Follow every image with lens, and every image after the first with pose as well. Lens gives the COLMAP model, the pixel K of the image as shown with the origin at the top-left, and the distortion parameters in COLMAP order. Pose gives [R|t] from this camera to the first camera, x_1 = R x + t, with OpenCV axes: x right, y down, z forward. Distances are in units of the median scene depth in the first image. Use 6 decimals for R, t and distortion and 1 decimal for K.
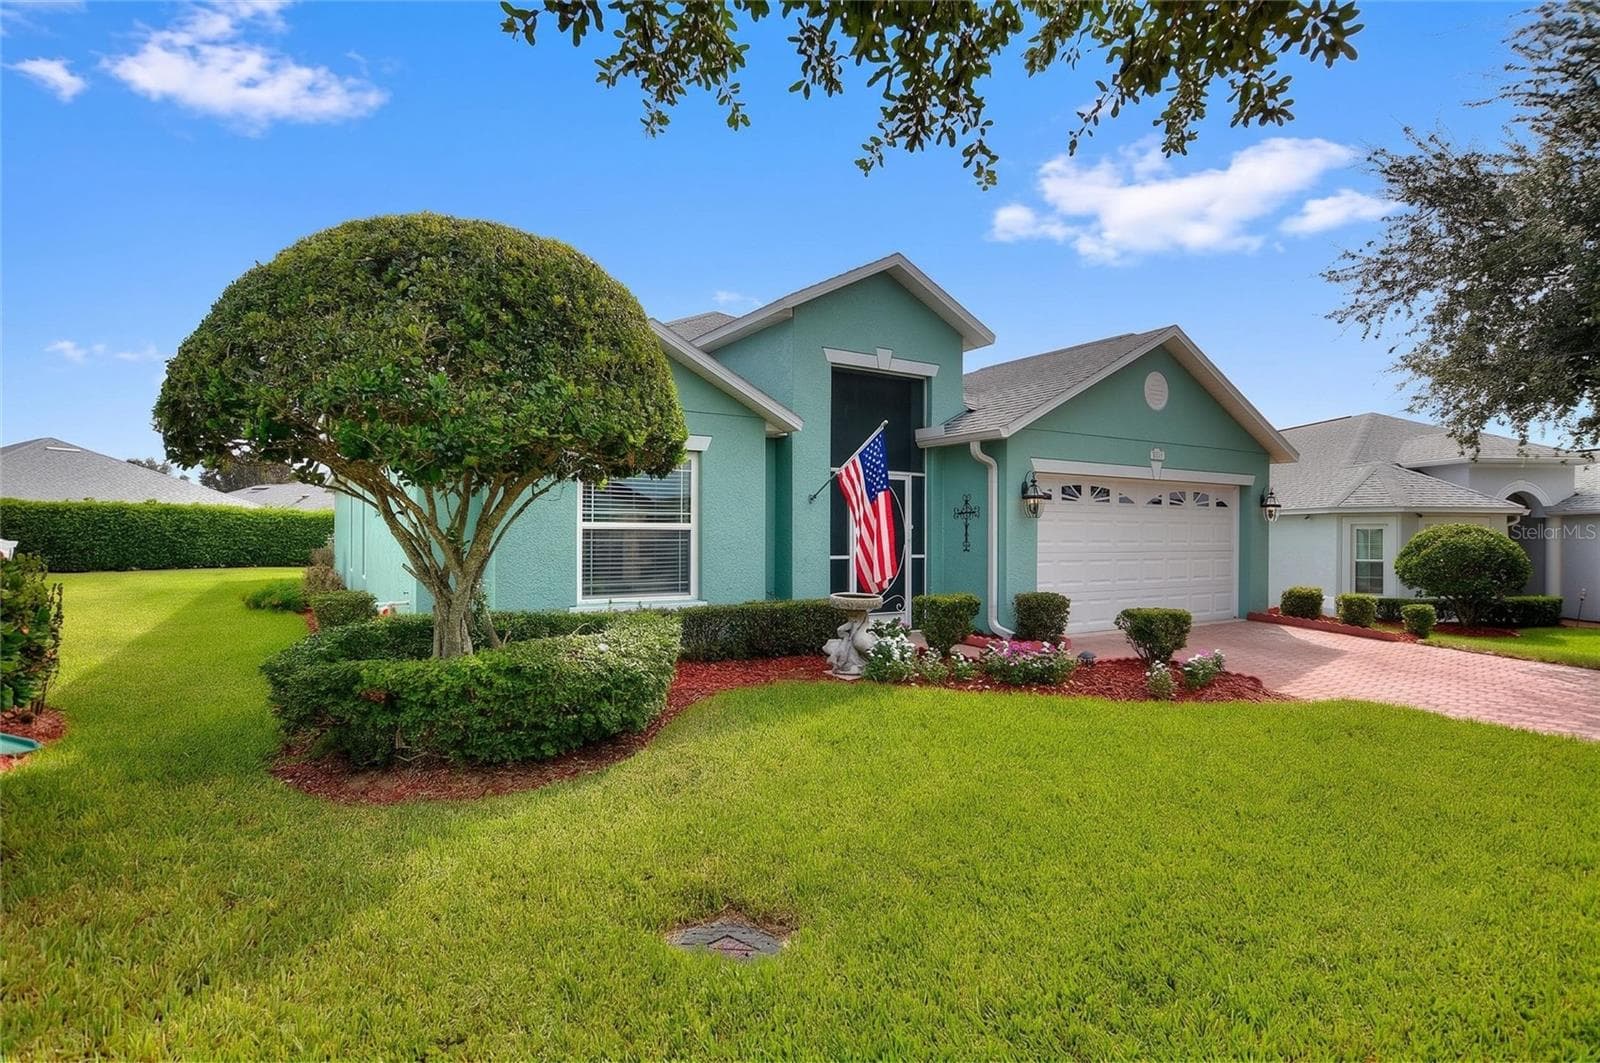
lens RADIAL K [[811.0, 0, 795.8], [0, 811.0, 539.9], [0, 0, 1]] dist [-0.027871, 0.001368]
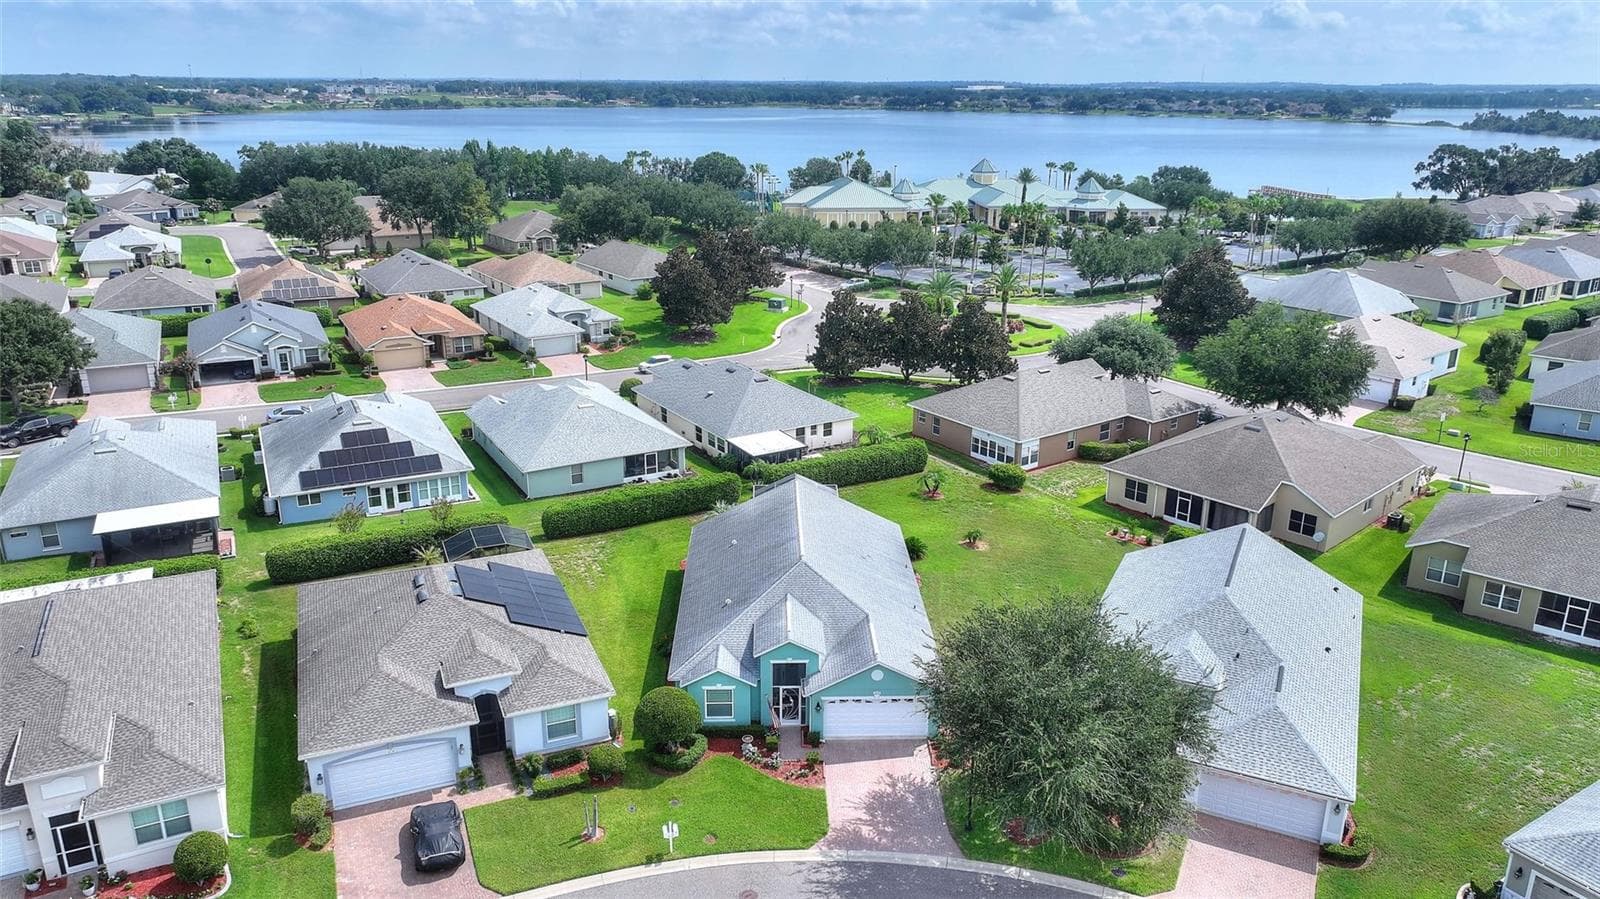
lens RADIAL K [[1132.3, 0, 800.0], [0, 1132.3, 449.5], [0, 0, 1]] dist [0.006608, 0.006487]
pose [[0.865412, 0.158821, -0.475225, 2.535796], [-0.002976, 0.950048, 0.312089, -2.844907], [0.501053, -0.268671, 0.822656, -3.062721]]
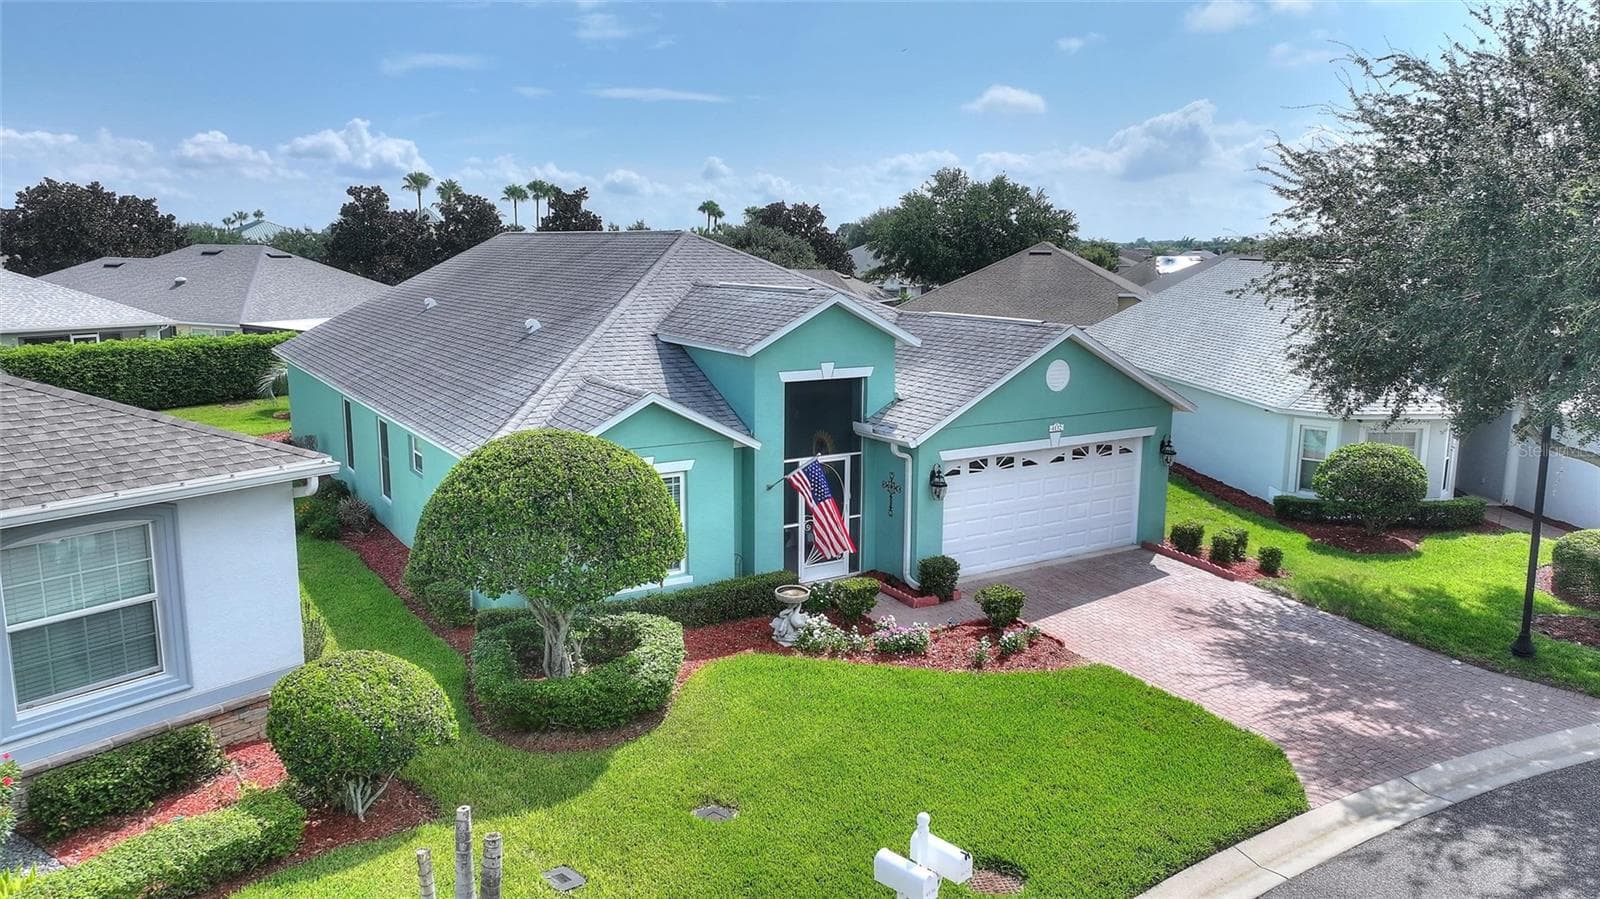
lens RADIAL K [[1124.3, 0, 804.8], [0, 1124.3, 451.1], [0, 0, 1]] dist [0.007540, 0.005106]
pose [[0.999881, 0.006859, 0.013803, 0.050629], [-0.009260, 0.983226, 0.182158, -0.436174], [-0.012322, -0.182265, 0.983172, -0.782471]]
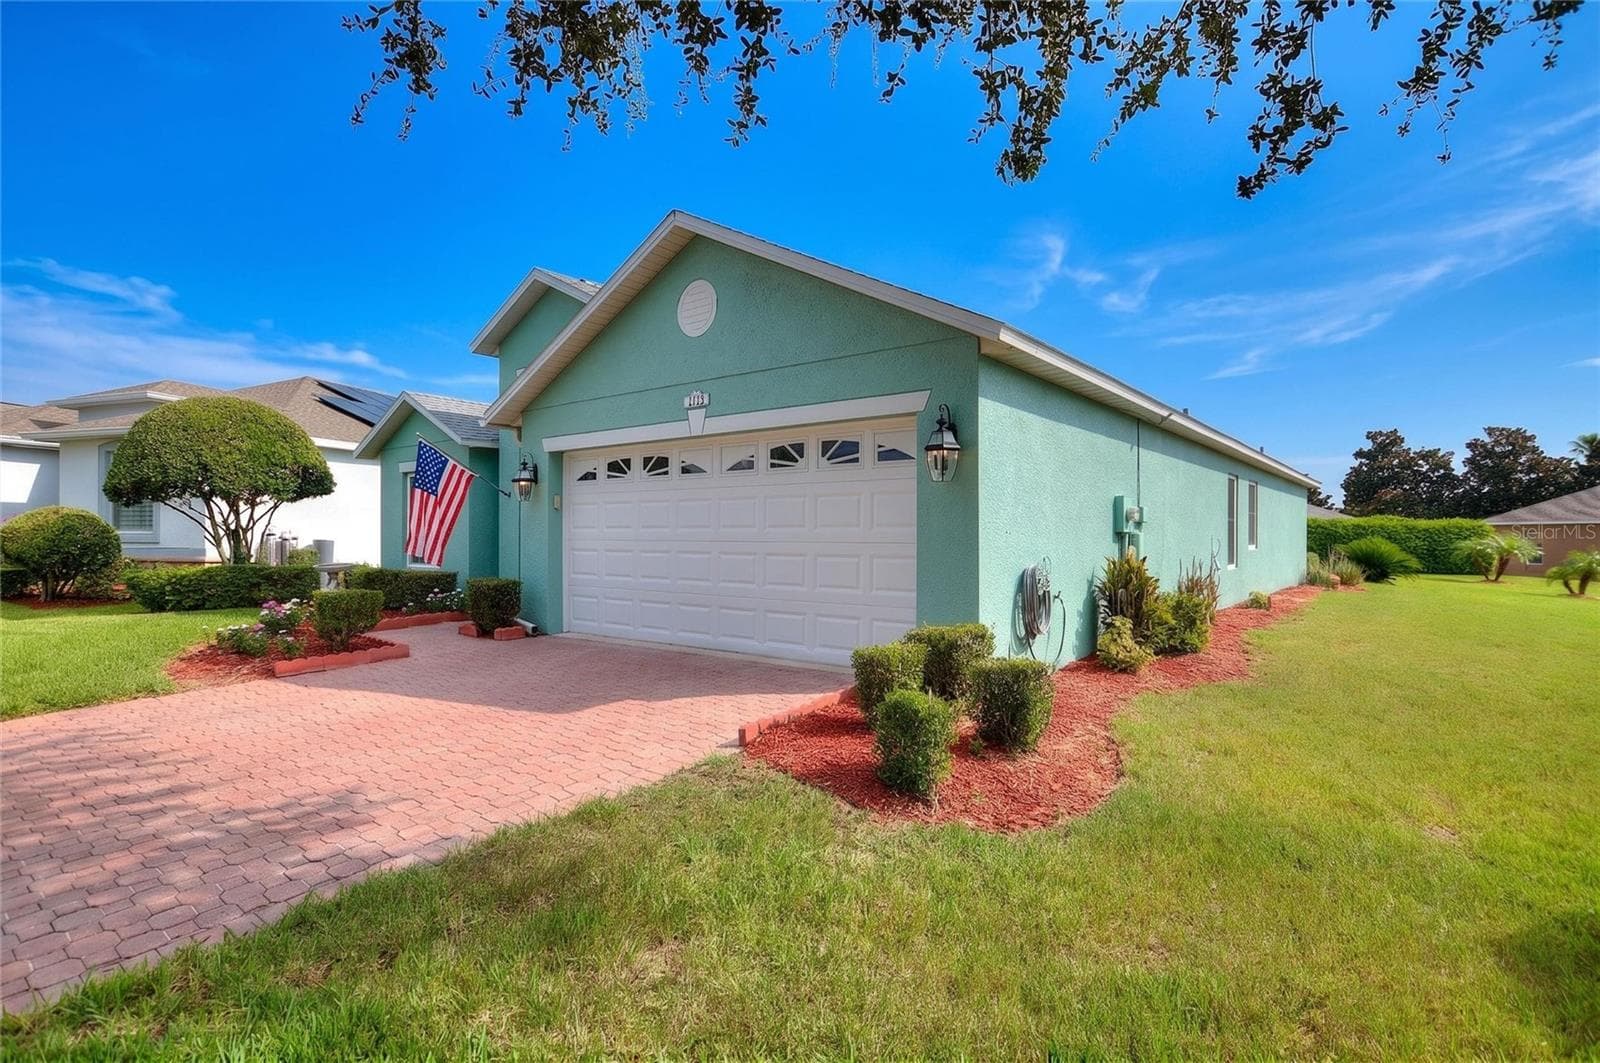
lens RADIAL K [[811.0, 0, 795.8], [0, 811.0, 539.9], [0, 0, 1]] dist [-0.027871, 0.001368]
pose [[0.333032, 0.002693, -0.942912, 1.306100], [-0.001789, 0.999996, 0.002224, 0.014031], [0.942914, 0.000946, 0.333035, 0.981519]]
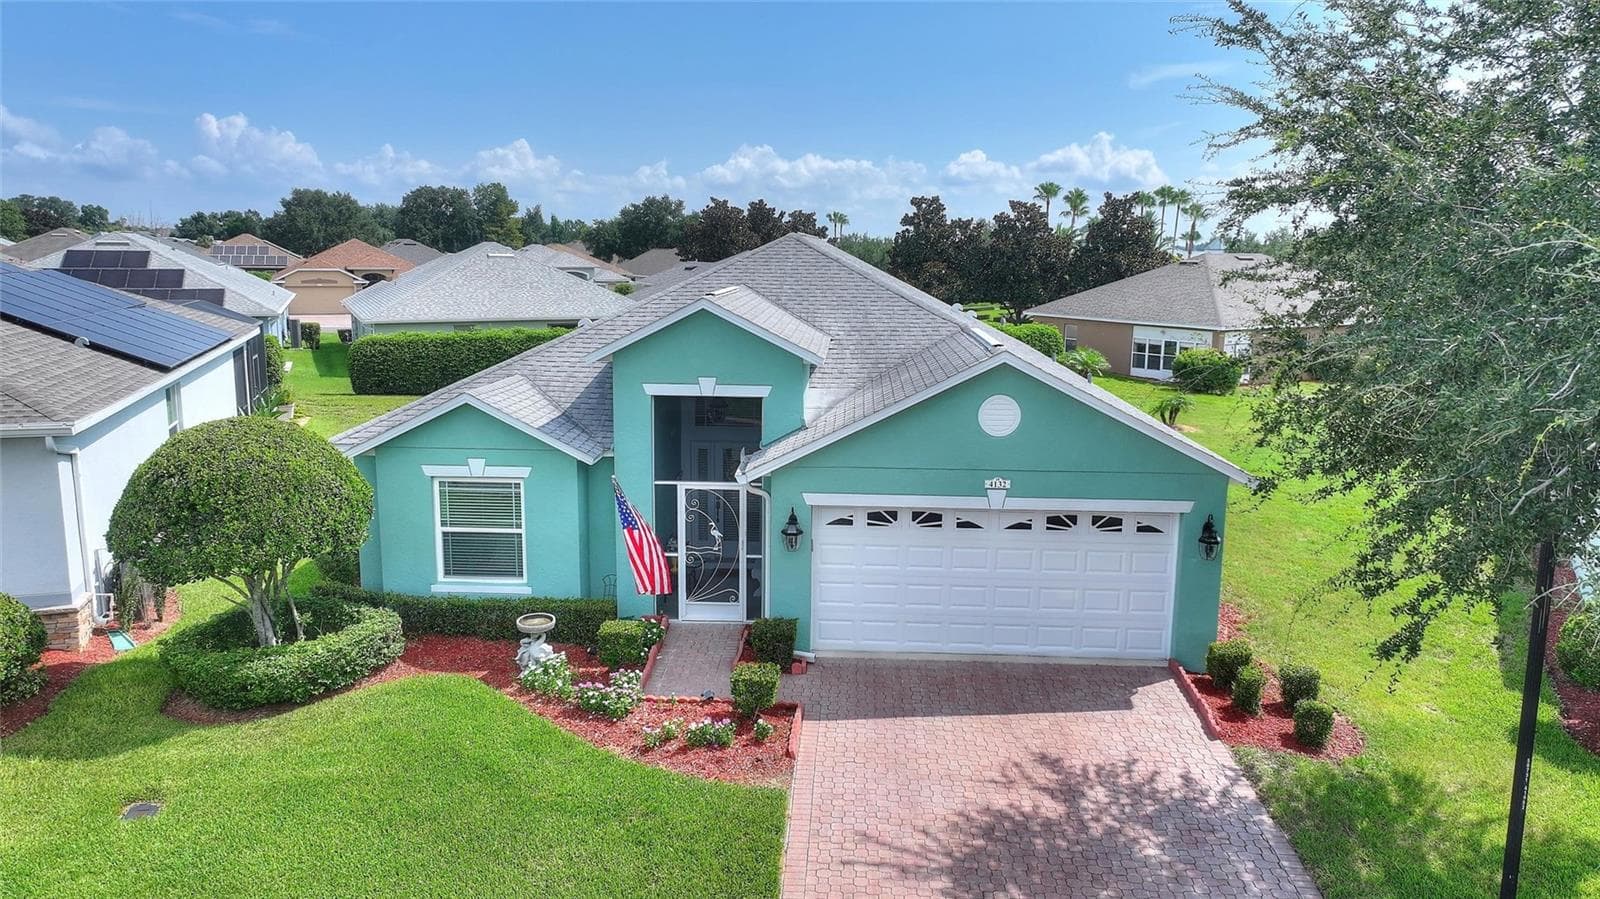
lens RADIAL K [[1137.9, 0, 801.4], [0, 1137.9, 418.7], [0, 0, 1]] dist [0.007113, 0.003172]
pose [[0.822460, 0.094533, -0.560913, 1.149920], [-0.010414, 0.988431, 0.151313, -0.436419], [0.568728, -0.118608, 0.813929, -0.226685]]
